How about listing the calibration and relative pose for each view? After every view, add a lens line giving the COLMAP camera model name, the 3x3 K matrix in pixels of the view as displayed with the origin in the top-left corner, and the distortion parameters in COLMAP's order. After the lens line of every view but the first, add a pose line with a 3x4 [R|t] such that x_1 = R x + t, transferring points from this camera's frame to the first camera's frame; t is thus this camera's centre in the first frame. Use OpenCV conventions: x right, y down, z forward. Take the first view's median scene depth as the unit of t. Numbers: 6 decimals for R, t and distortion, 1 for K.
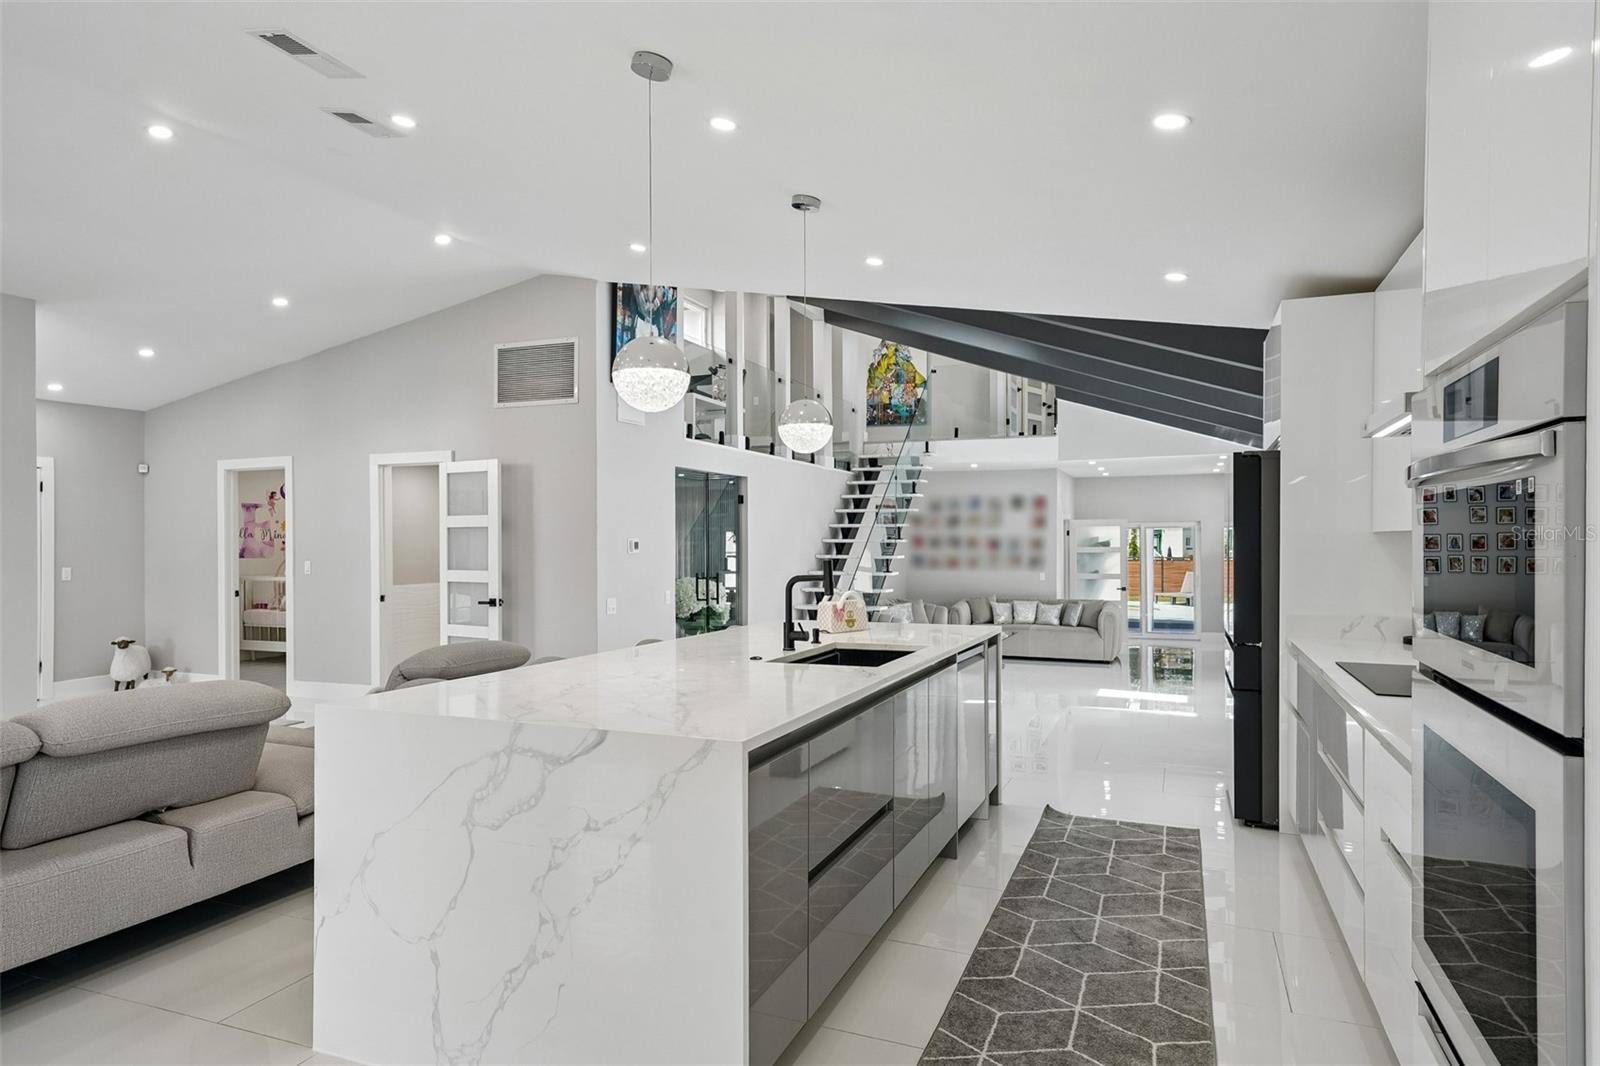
lens RADIAL K [[944.2, 0, 786.3], [0, 944.2, 544.7], [0, 0, 1]] dist [0.017231, -0.001204]
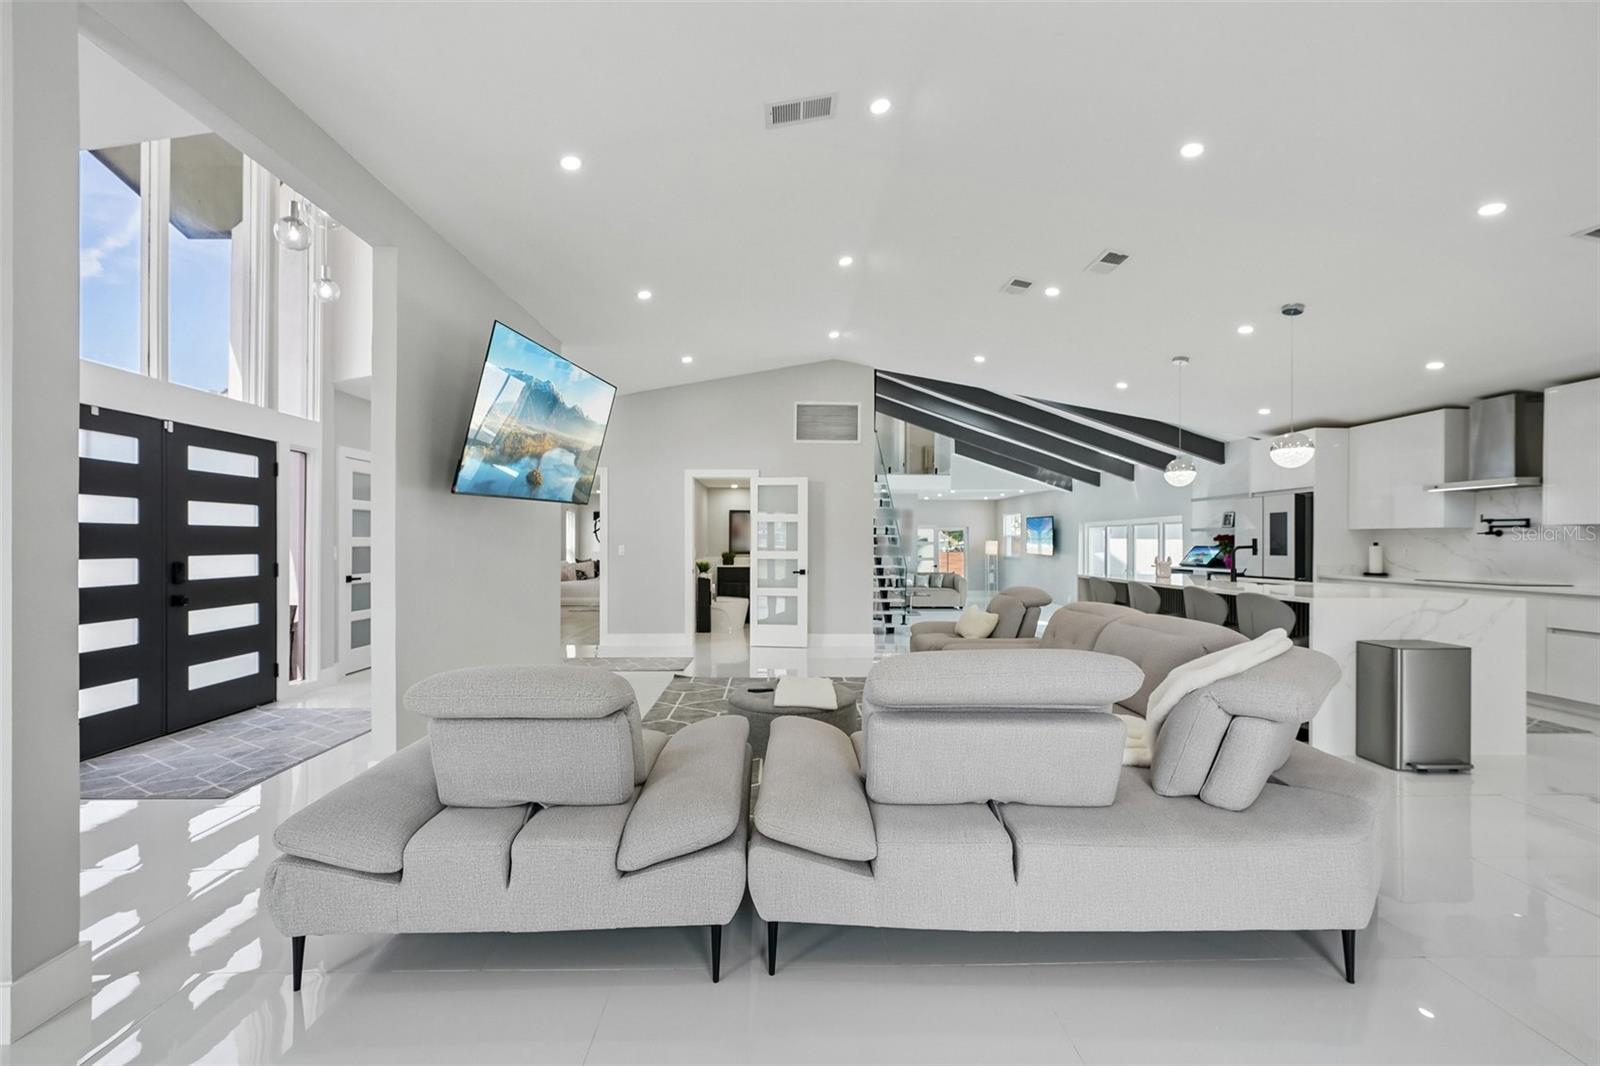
lens RADIAL K [[659.5, 0, 804.1], [0, 659.5, 544.3], [0, 0, 1]] dist [-0.006682, 0.000391]
pose [[0.913172, 0.002746, 0.407564, -0.618982], [-0.003159, 0.999995, 0.000341, 0.013641], [-0.407561, -0.001599, 0.913177, 0.028955]]
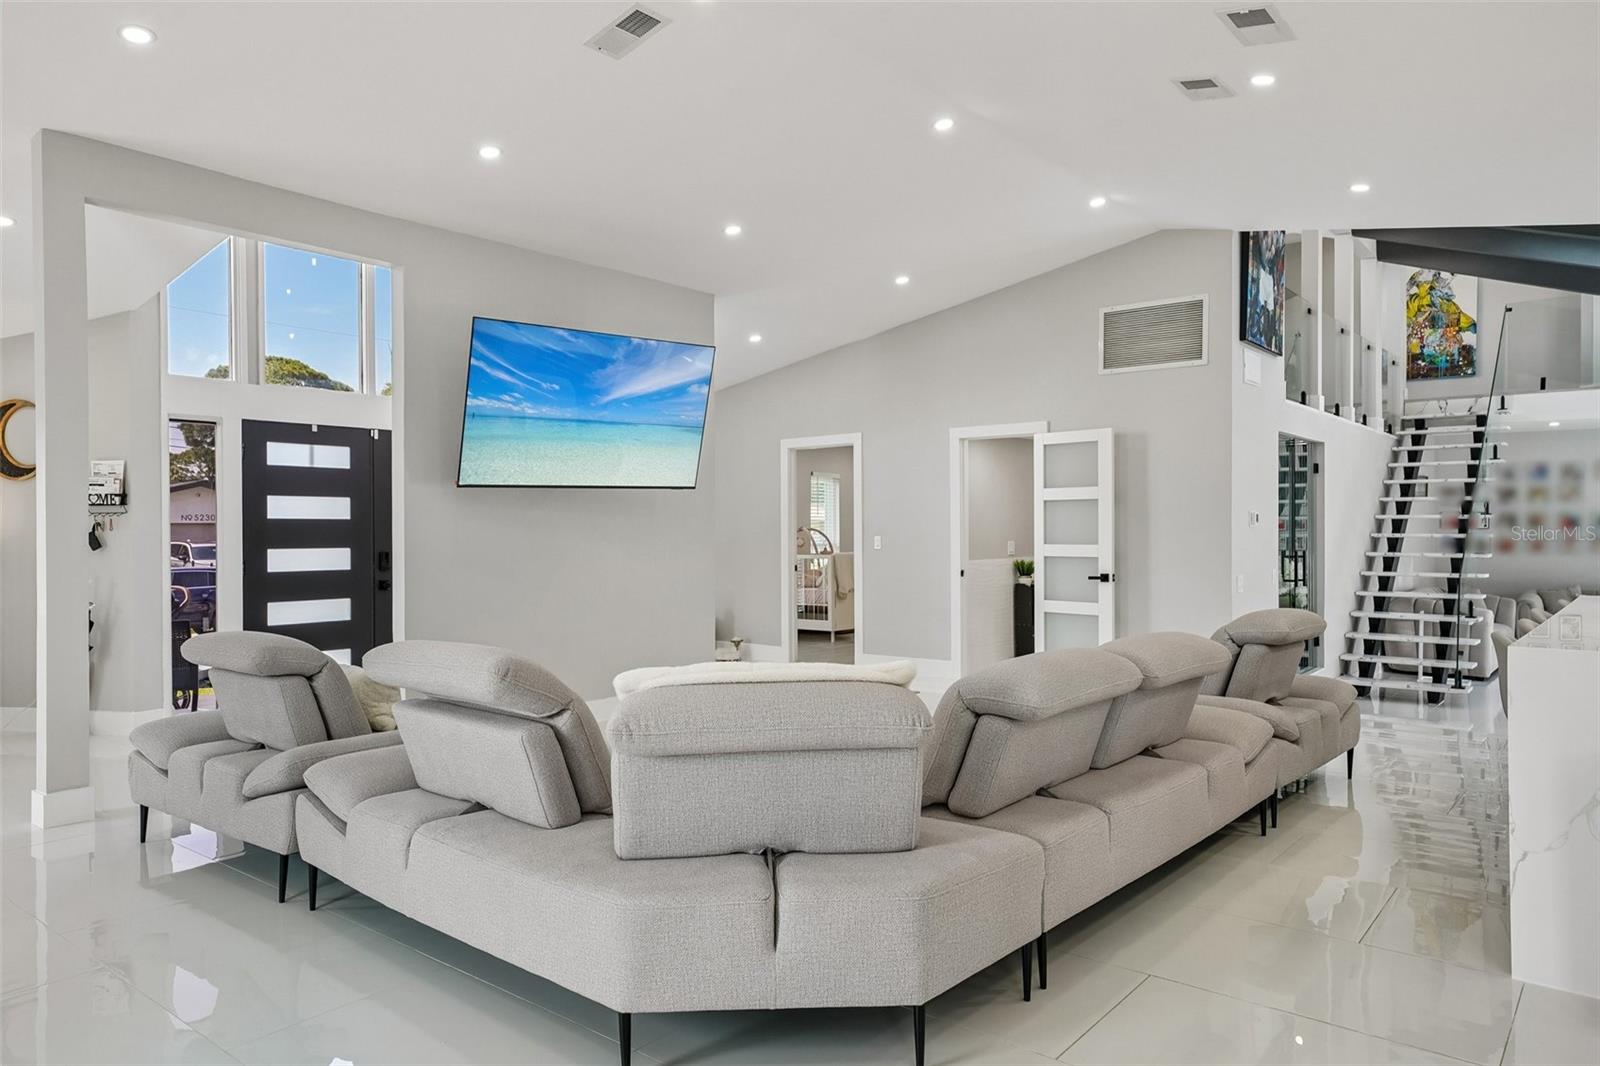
lens RADIAL K [[1052.9, 0, 784.6], [0, 1052.9, 538.2], [0, 0, 1]] dist [0.030993, -0.006177]
pose [[0.956718, 0.001196, -0.291014, -0.259295], [0.000591, 0.999982, 0.006053, 0.011907], [0.291016, -0.005963, 0.956700, -0.098716]]
